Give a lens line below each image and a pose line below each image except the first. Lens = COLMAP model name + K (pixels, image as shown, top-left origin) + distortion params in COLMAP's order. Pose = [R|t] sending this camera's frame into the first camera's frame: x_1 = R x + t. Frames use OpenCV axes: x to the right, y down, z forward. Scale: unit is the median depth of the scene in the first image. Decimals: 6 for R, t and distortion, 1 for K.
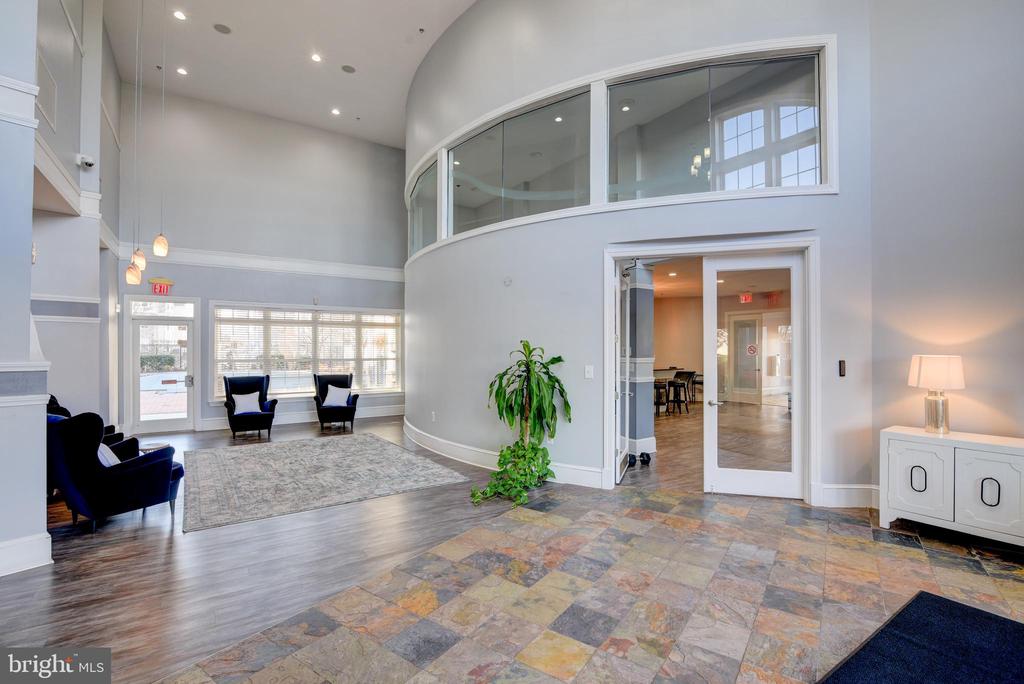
lens RADIAL K [[472.7, 0, 517.7], [0, 472.7, 346.9], [0, 0, 1]] dist [-0.014674, -0.000204]
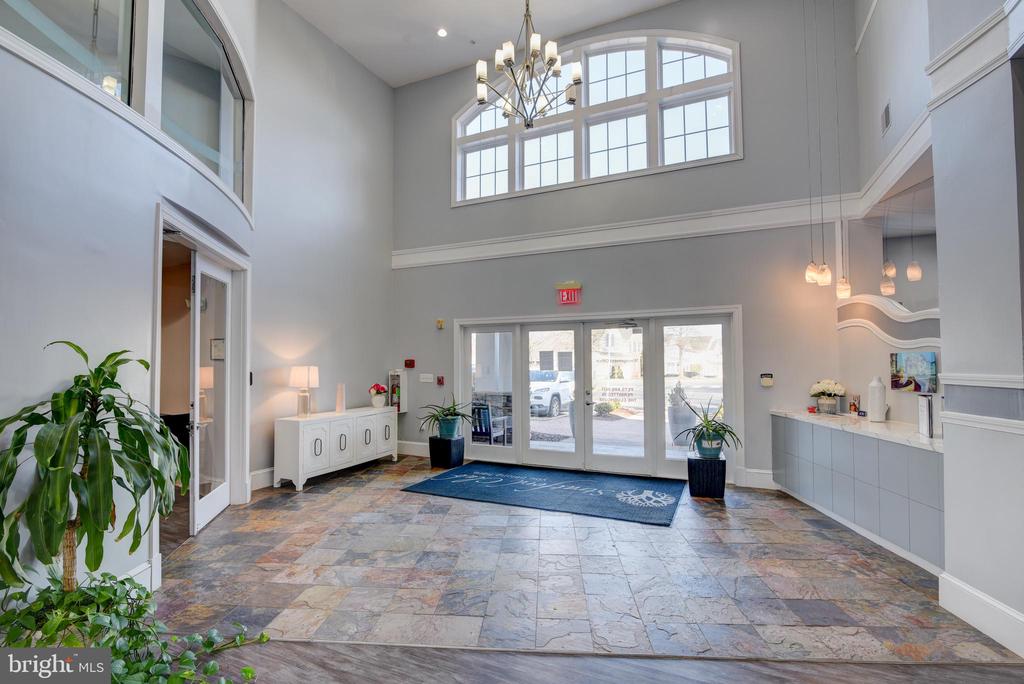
lens RADIAL K [[472.7, 0, 517.3], [0, 472.7, 345.8], [0, 0, 1]] dist [-0.014674, -0.000204]
pose [[-0.530848, 0.031534, 0.846880, -0.728190], [-0.005833, 0.999148, -0.040860, 0.009731], [-0.847447, -0.026630, -0.530212, 1.158380]]
